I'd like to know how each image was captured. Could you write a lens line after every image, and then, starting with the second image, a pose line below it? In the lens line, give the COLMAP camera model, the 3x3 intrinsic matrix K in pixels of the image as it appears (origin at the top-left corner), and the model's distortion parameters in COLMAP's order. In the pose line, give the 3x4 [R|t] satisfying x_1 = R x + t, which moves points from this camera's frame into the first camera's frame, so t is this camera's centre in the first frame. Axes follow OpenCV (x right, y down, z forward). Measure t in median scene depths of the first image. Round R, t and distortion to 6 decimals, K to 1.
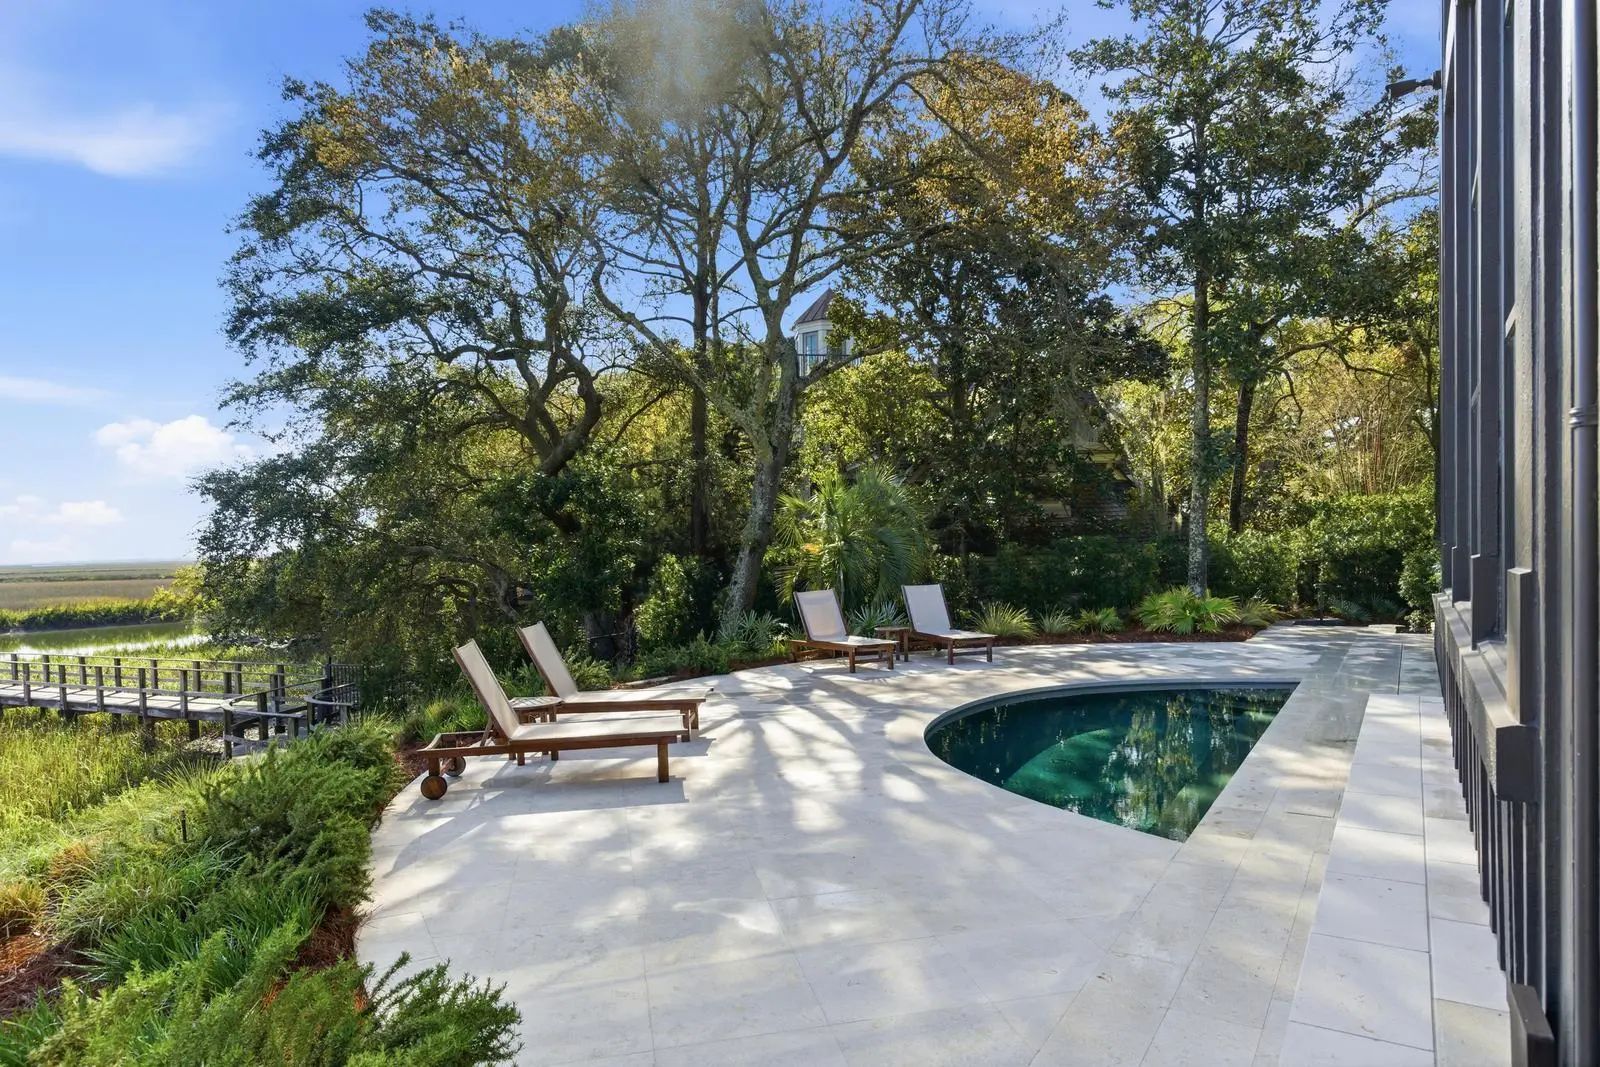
lens RADIAL K [[935.6, 0, 798.8], [0, 935.6, 597.2], [0, 0, 1]] dist [0.001023, 0.000575]
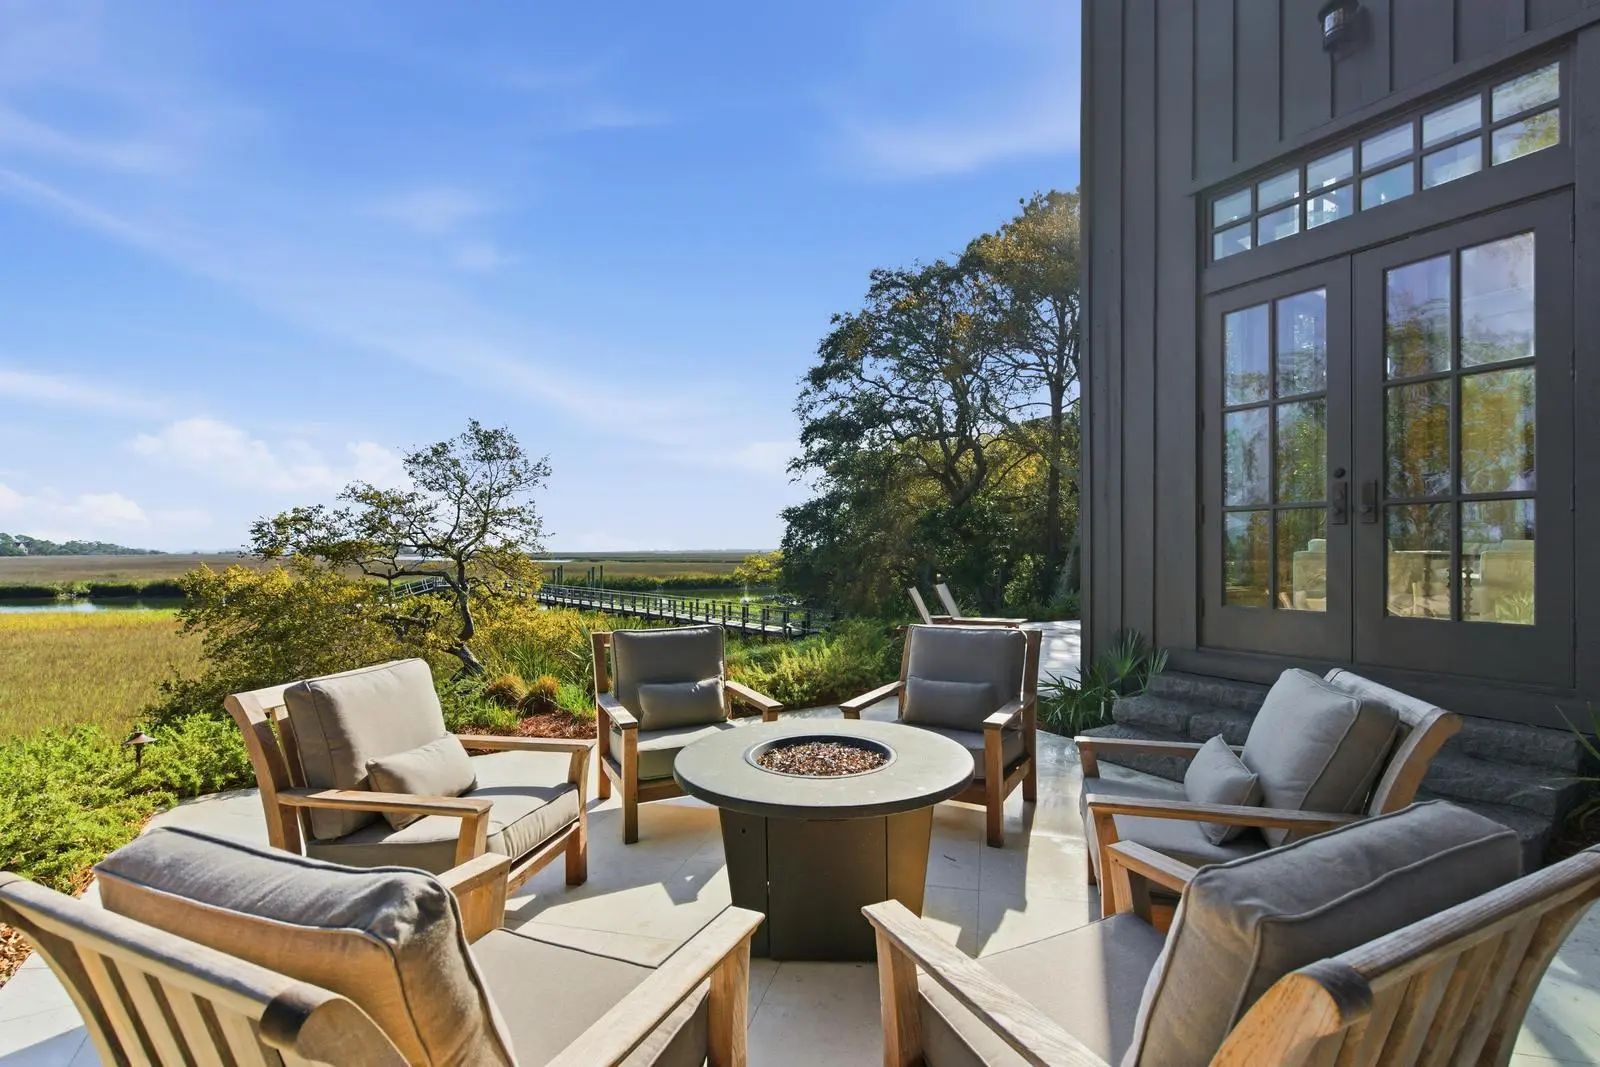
lens RADIAL K [[749.9, 0, 800.0], [0, 749.9, 533.5], [0, 0, 1]] dist [0.000640, 0.000021]
pose [[0.888998, 0.010845, -0.457783, 0.109722], [-0.044325, 0.997063, -0.062457, 0.017664], [0.455761, 0.075815, 0.886868, -0.347415]]
